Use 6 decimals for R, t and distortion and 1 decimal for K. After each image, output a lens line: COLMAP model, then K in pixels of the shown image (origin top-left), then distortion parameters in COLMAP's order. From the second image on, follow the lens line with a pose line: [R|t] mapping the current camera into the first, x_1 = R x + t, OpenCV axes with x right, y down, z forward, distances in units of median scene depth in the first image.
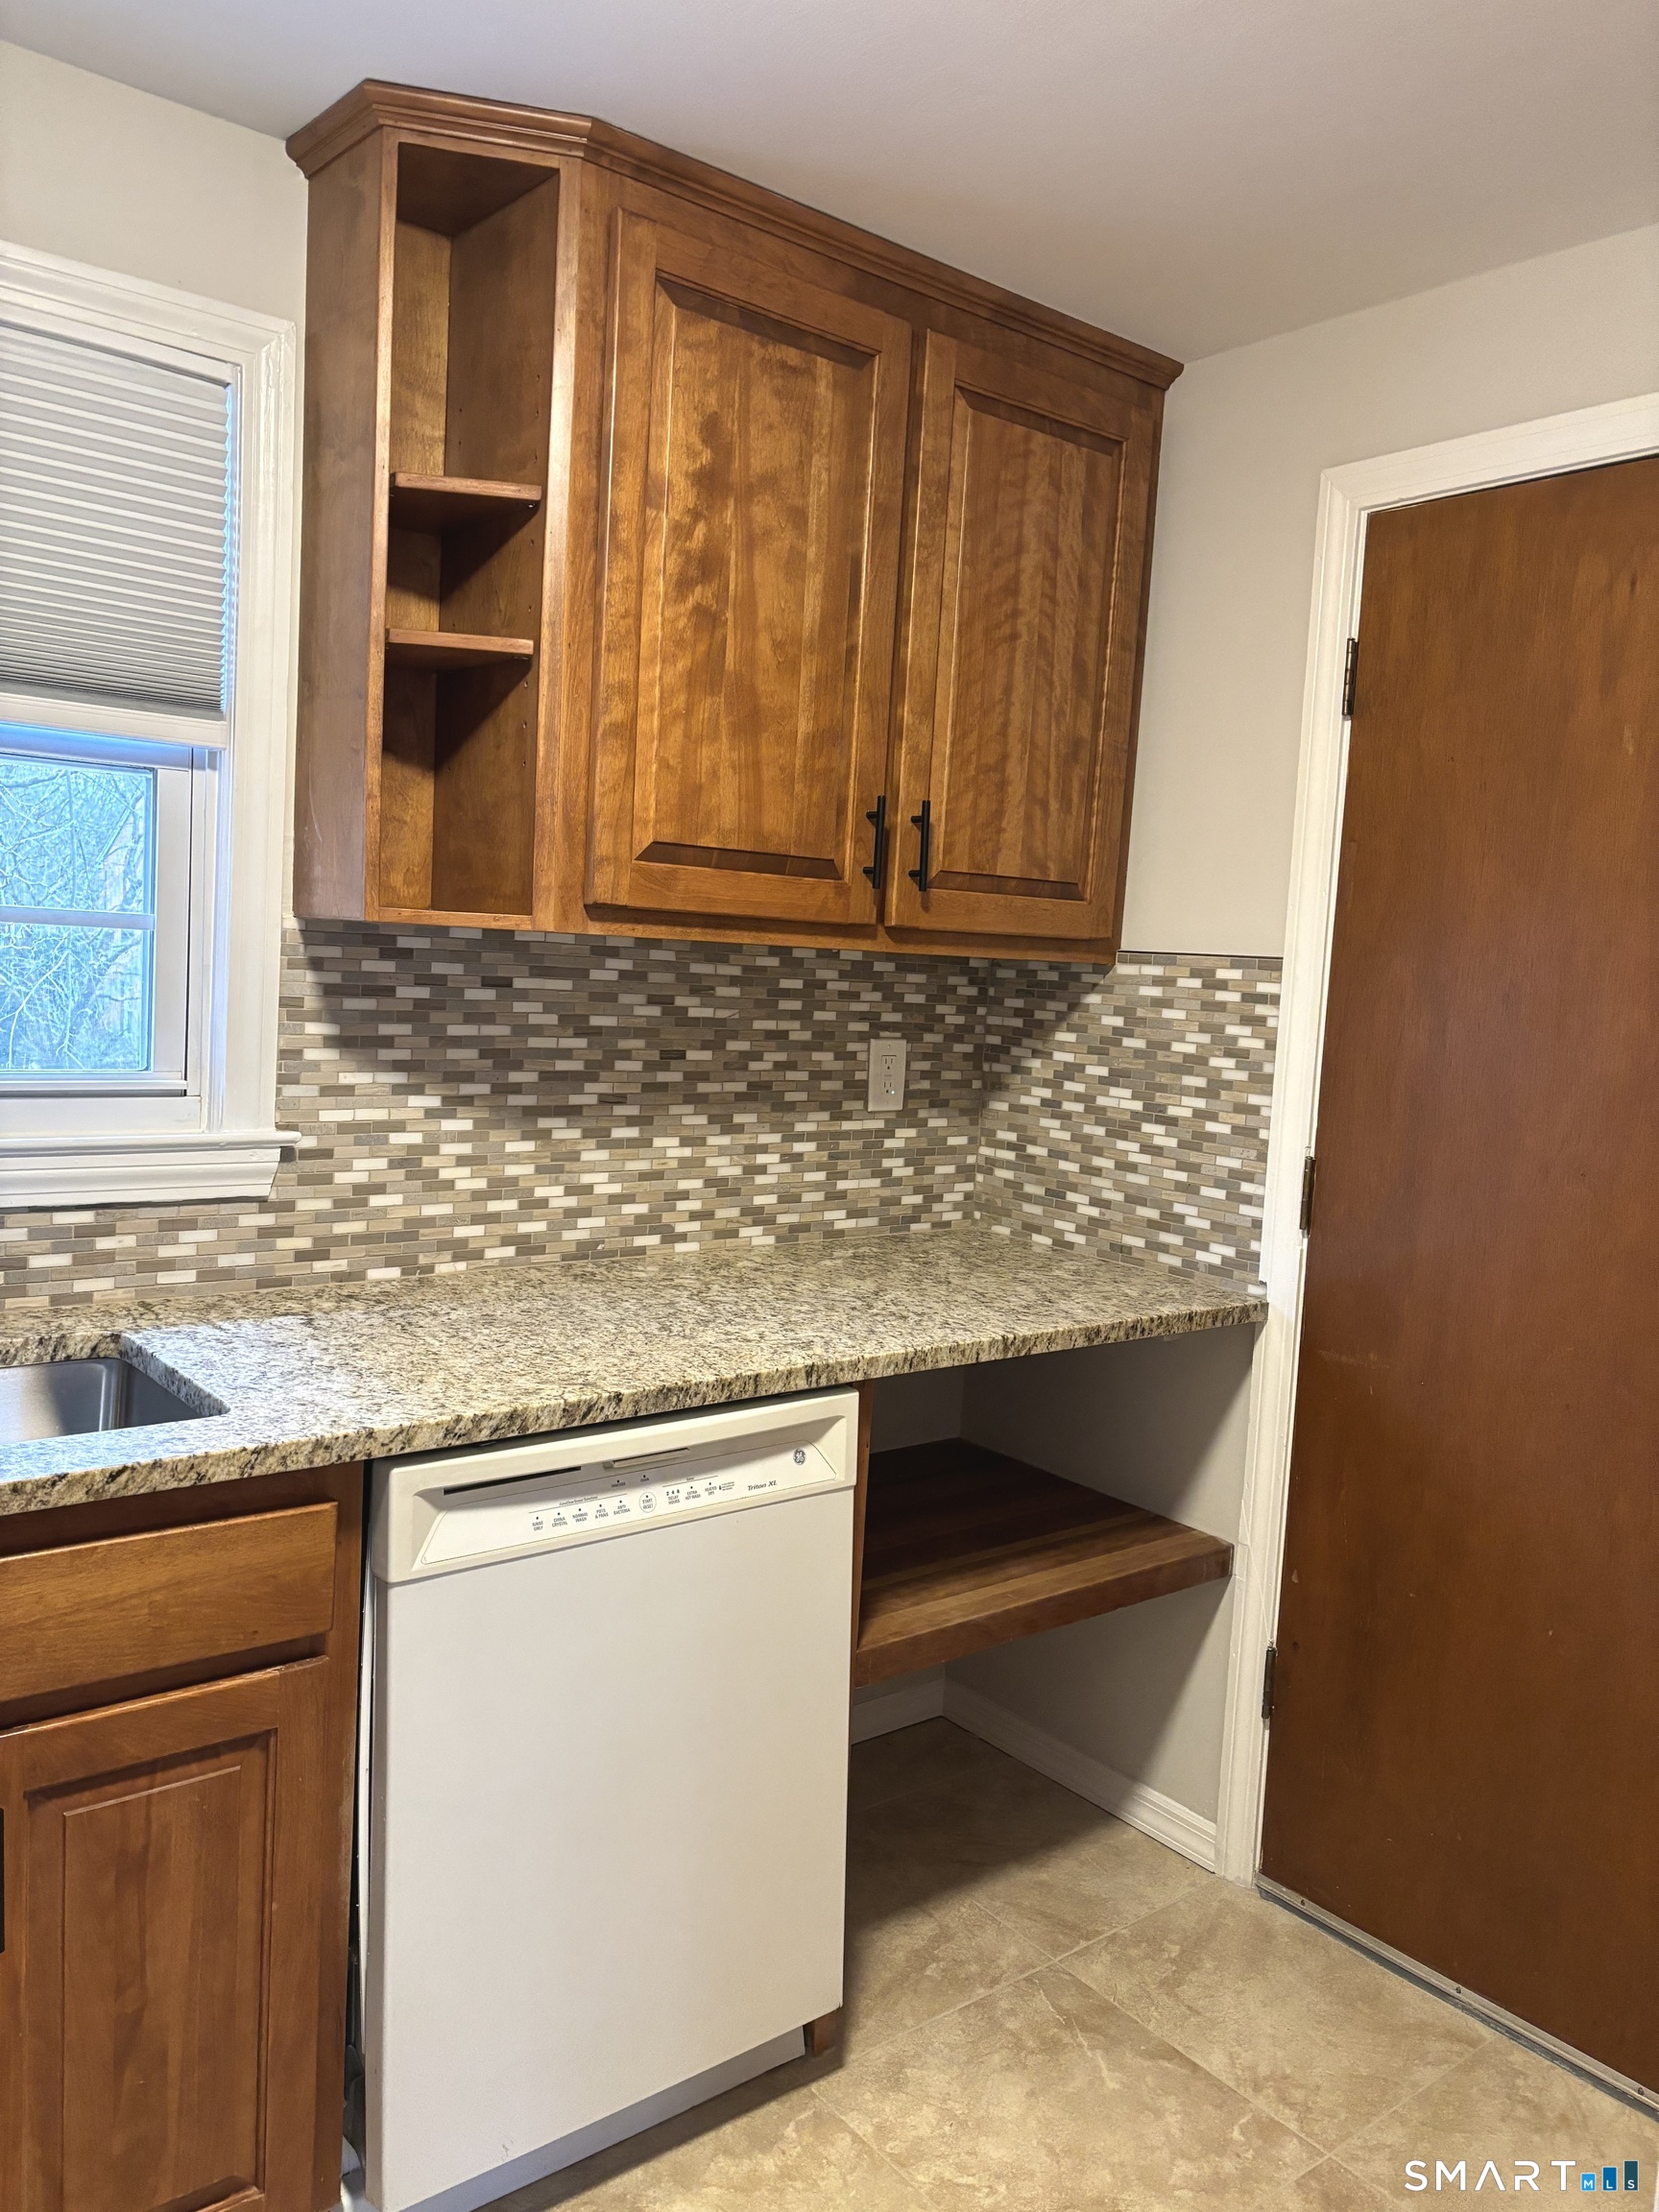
lens RADIAL K [[1673.9, 0, 831.9], [0, 1673.9, 1107.7], [0, 0, 1]] dist [0.050863, -0.057427]
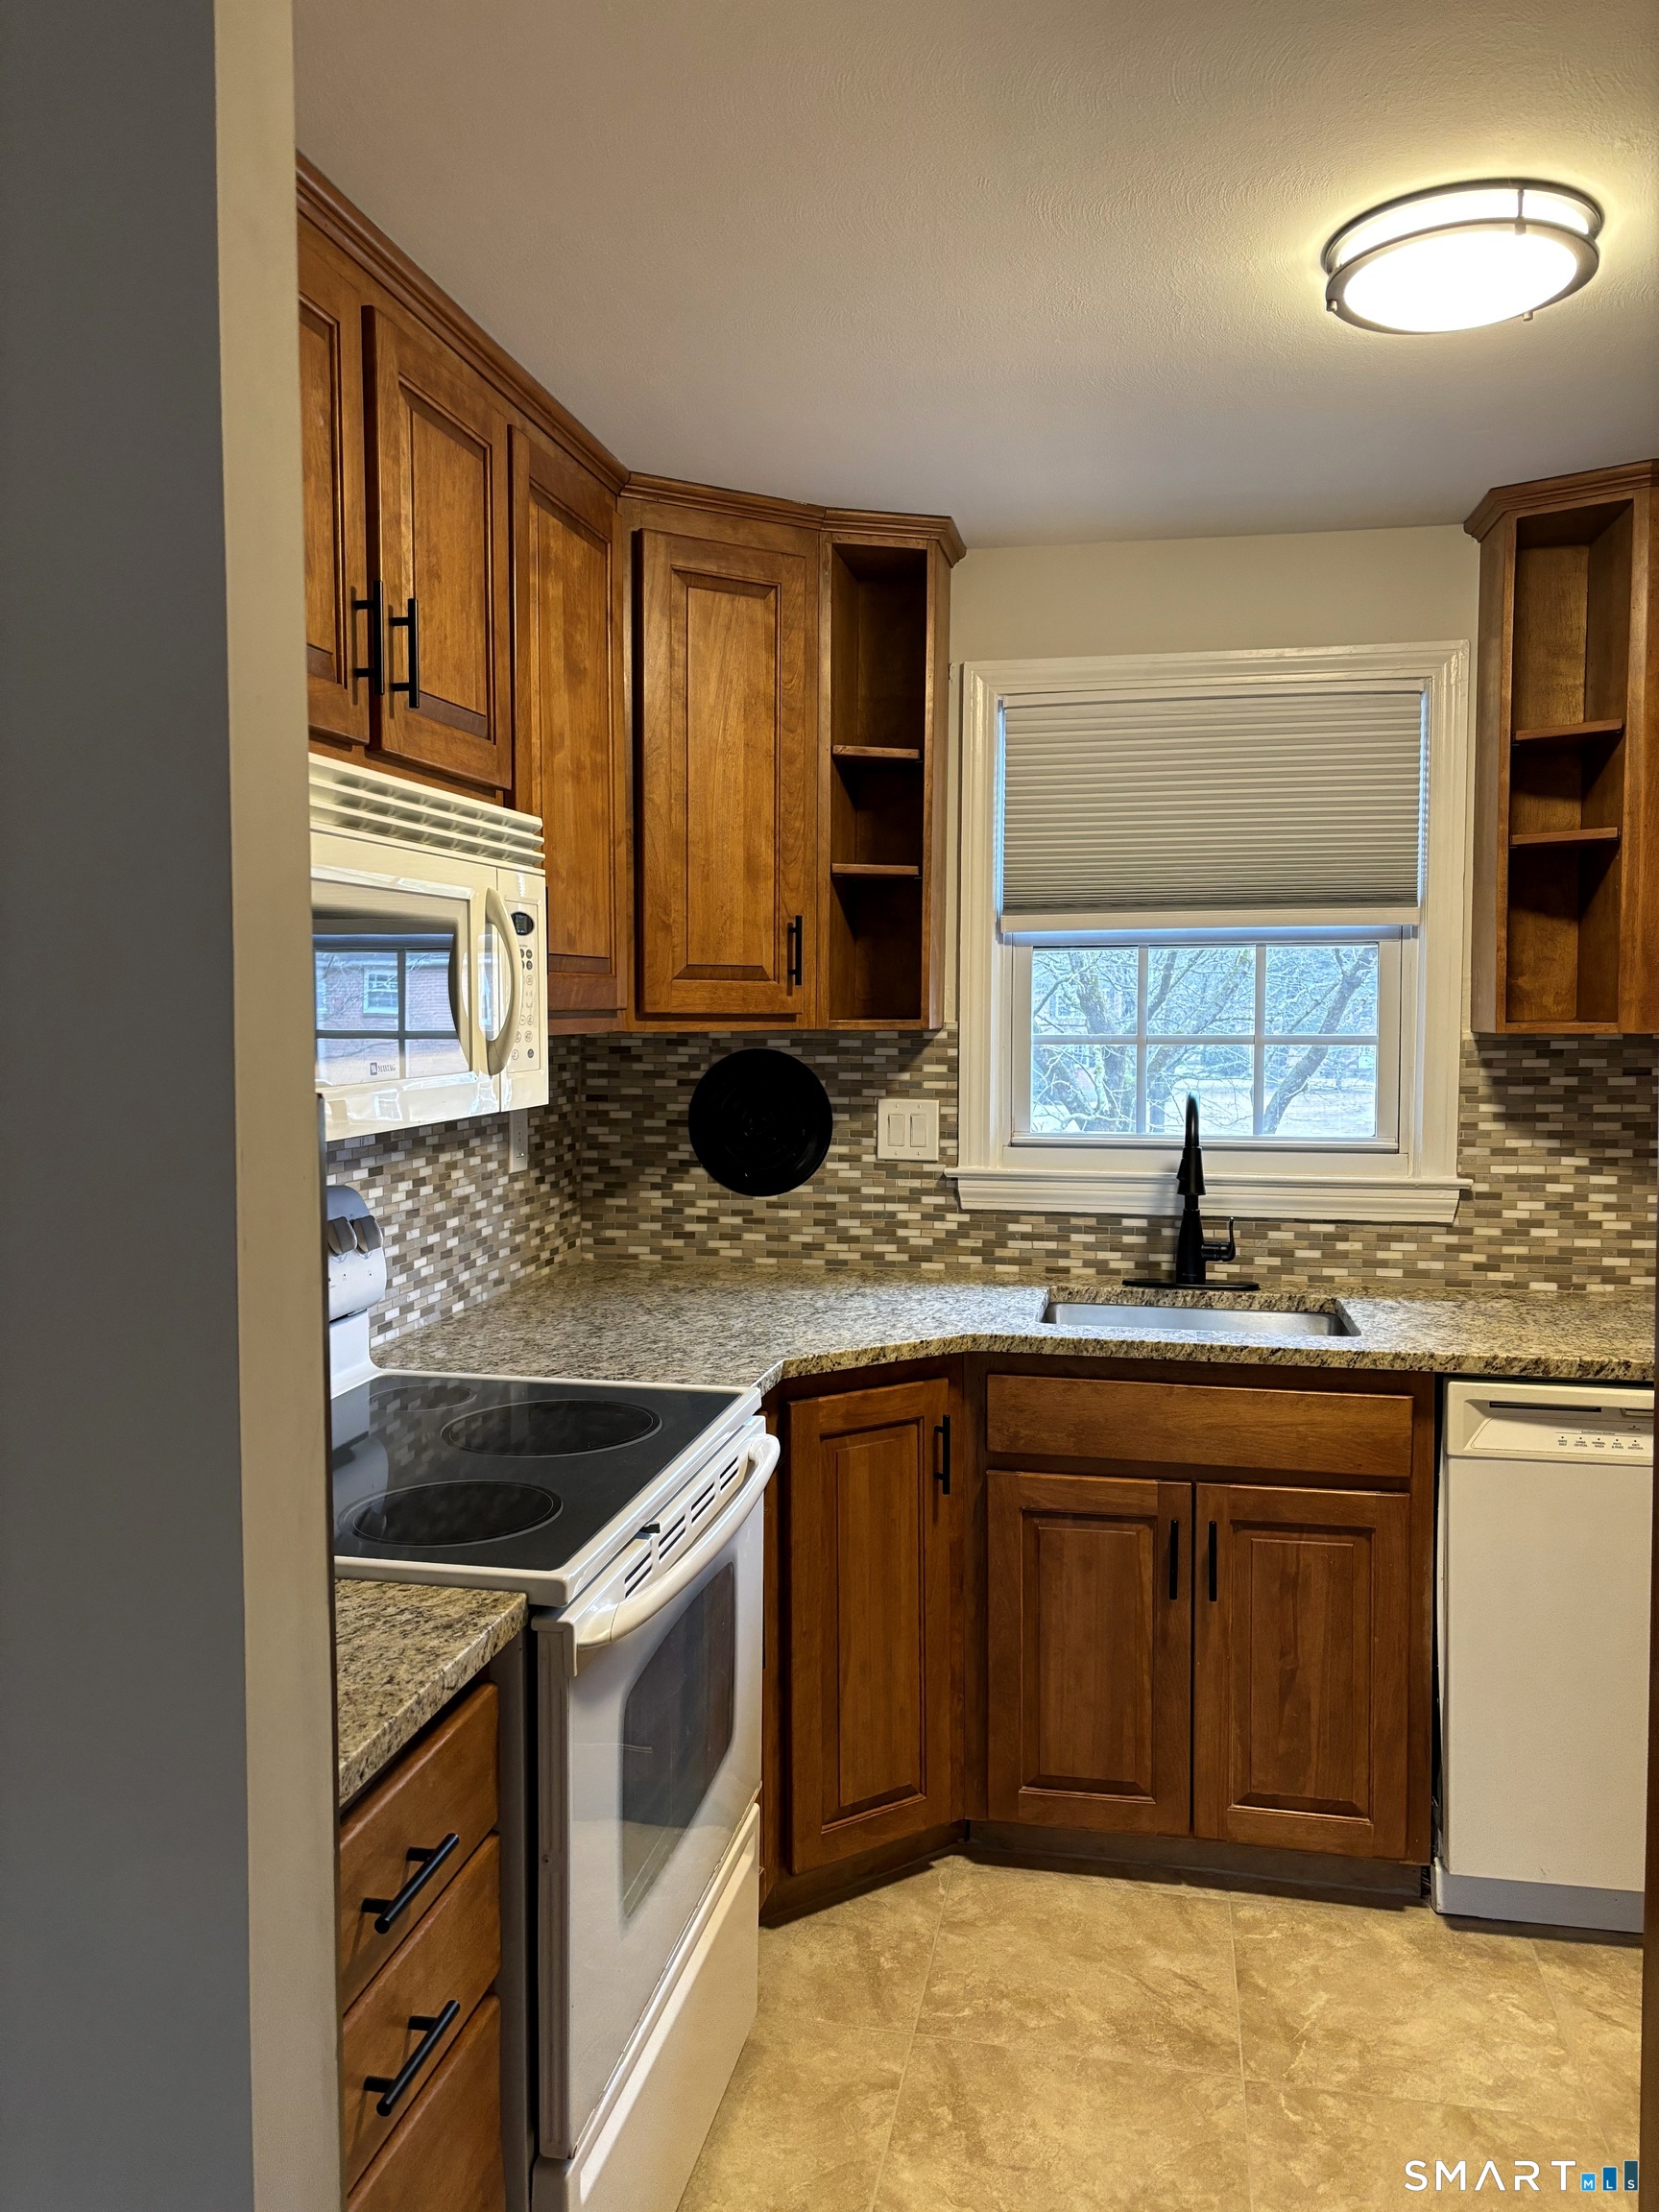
lens RADIAL K [[1673.9, 0, 878.1], [0, 1673.9, 1102.2], [0, 0, 1]] dist [0.050863, -0.057427]
pose [[0.670516, -0.015410, -0.741735, 0.428218], [-0.031203, 0.998314, -0.048947, 0.035928], [0.741239, 0.055964, 0.668904, -0.361988]]
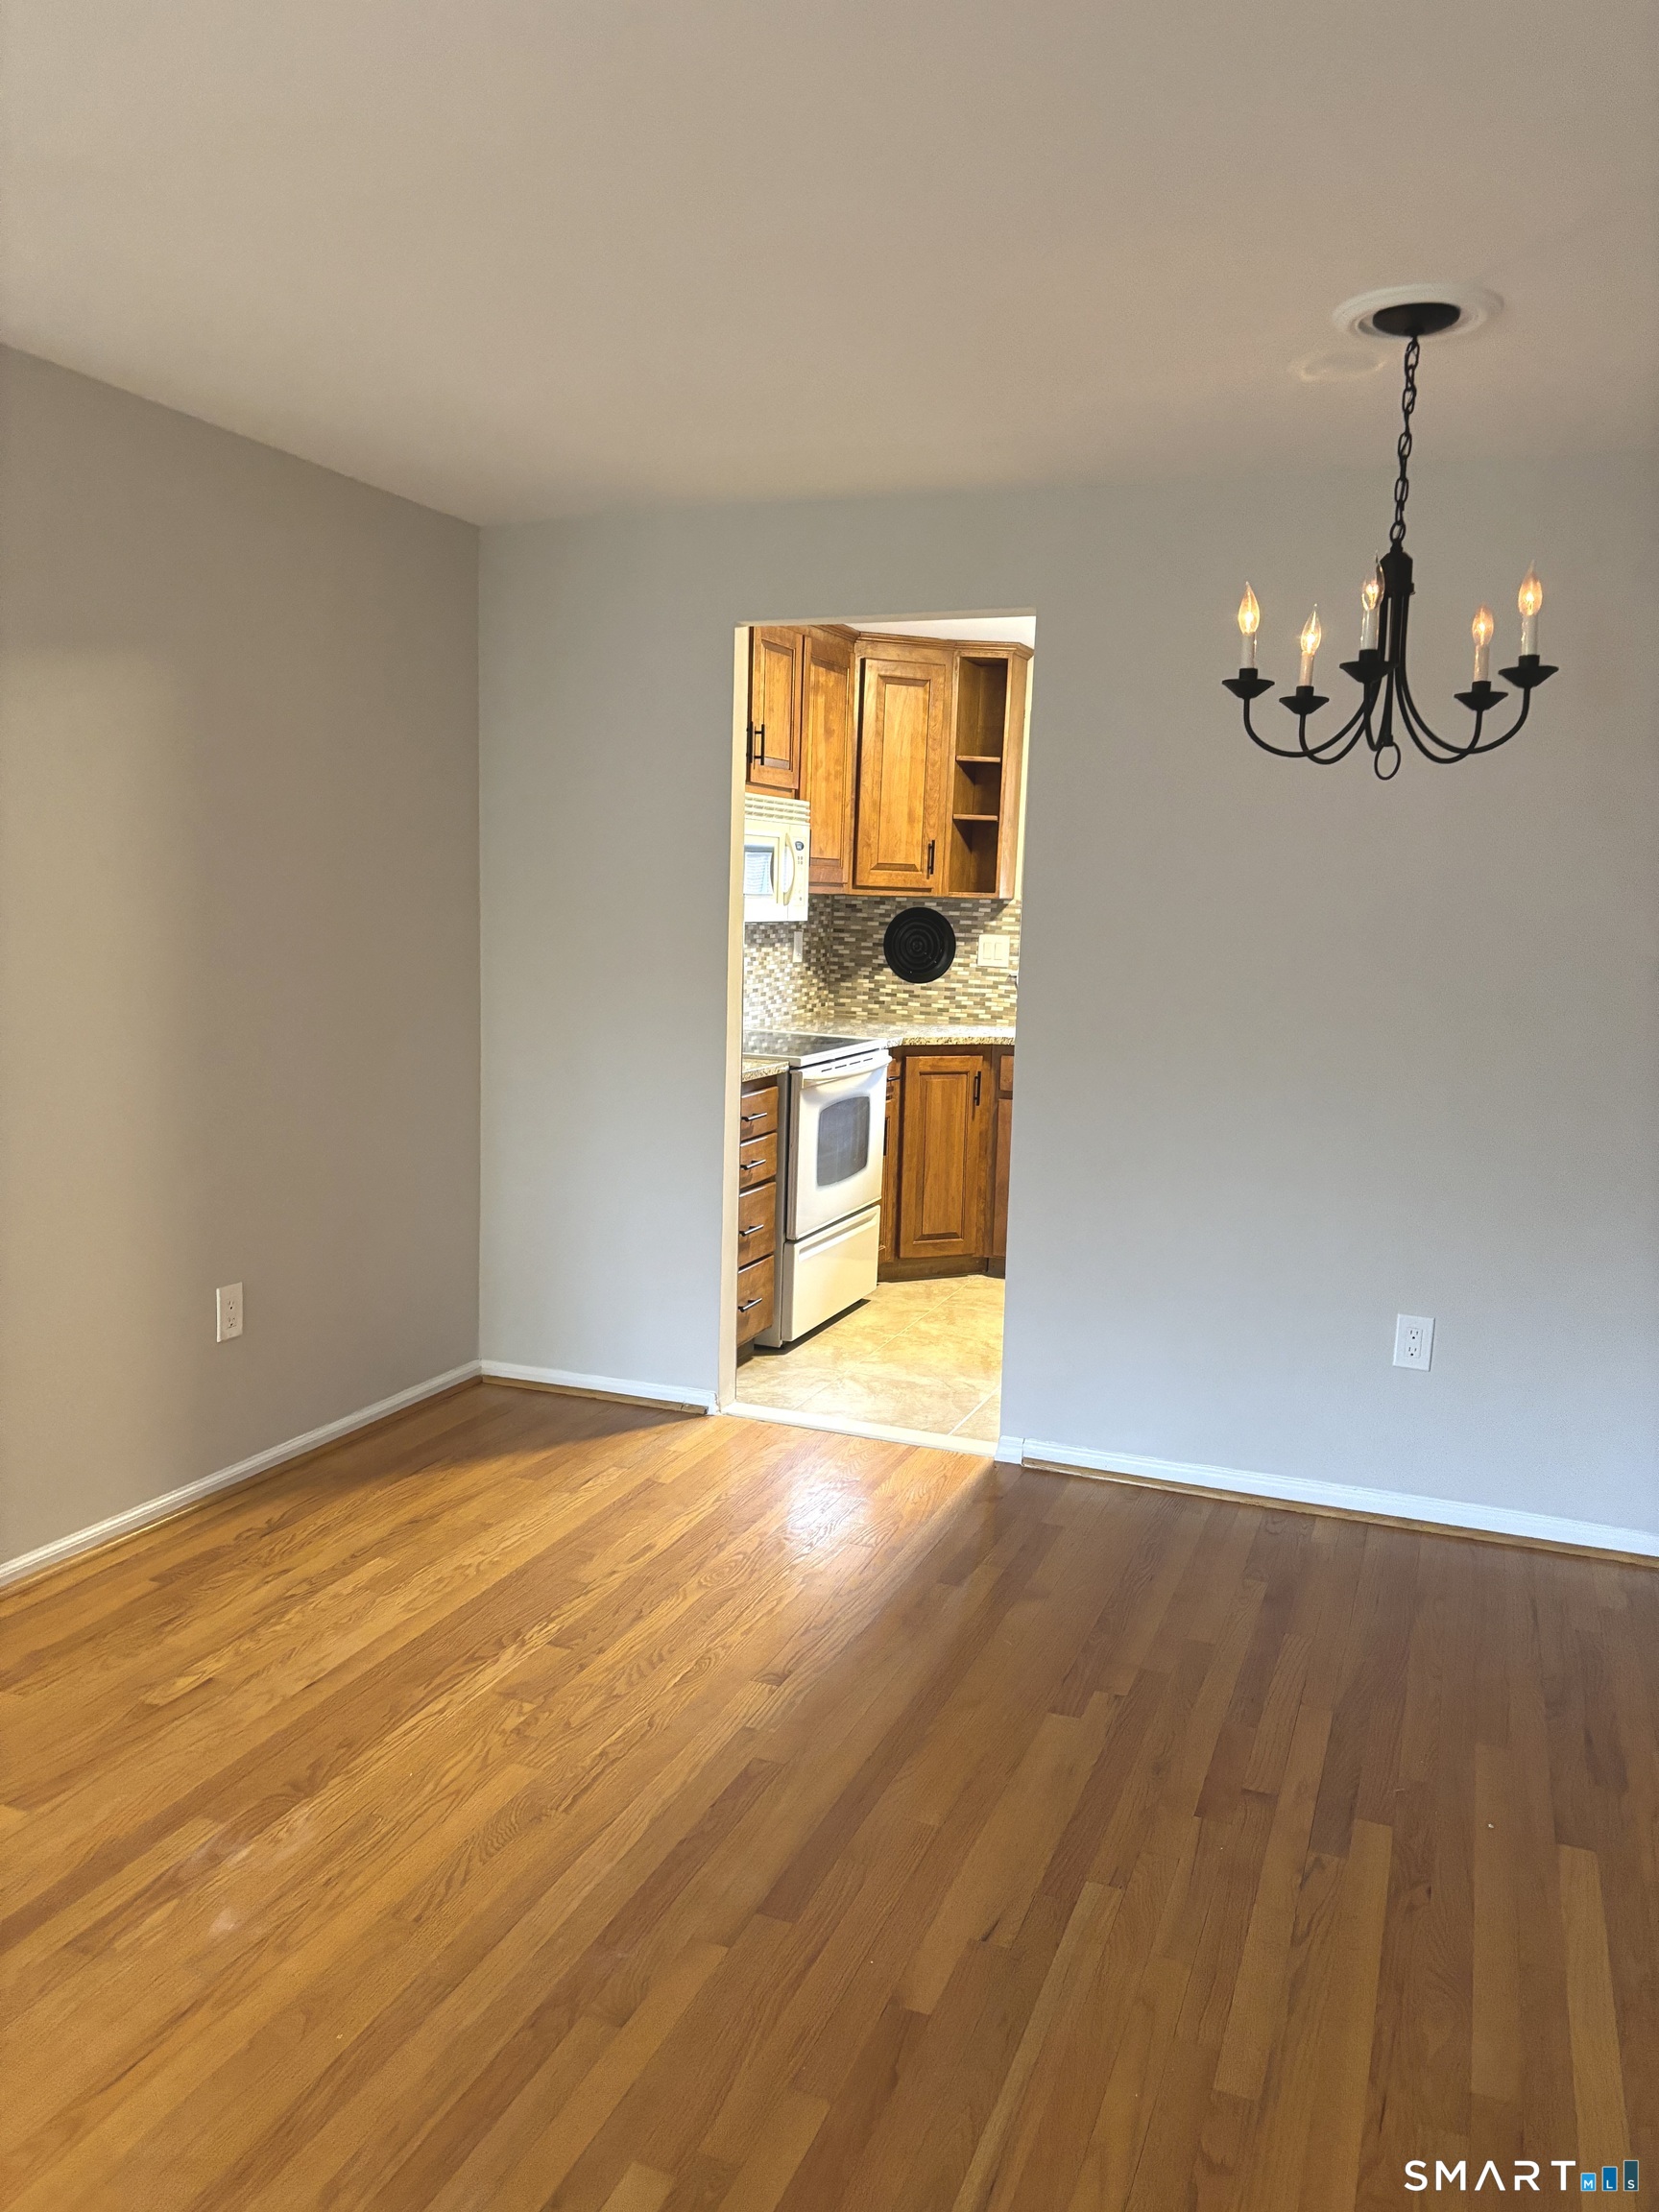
lens RADIAL K [[1673.9, 0, 822.6], [0, 1673.9, 1102.0], [0, 0, 1]] dist [0.050863, -0.057427]
pose [[0.502877, 0.061493, -0.862168, 1.605825], [-0.079748, 0.996512, 0.024560, 0.186527], [0.860671, 0.056405, 0.506027, -0.996775]]
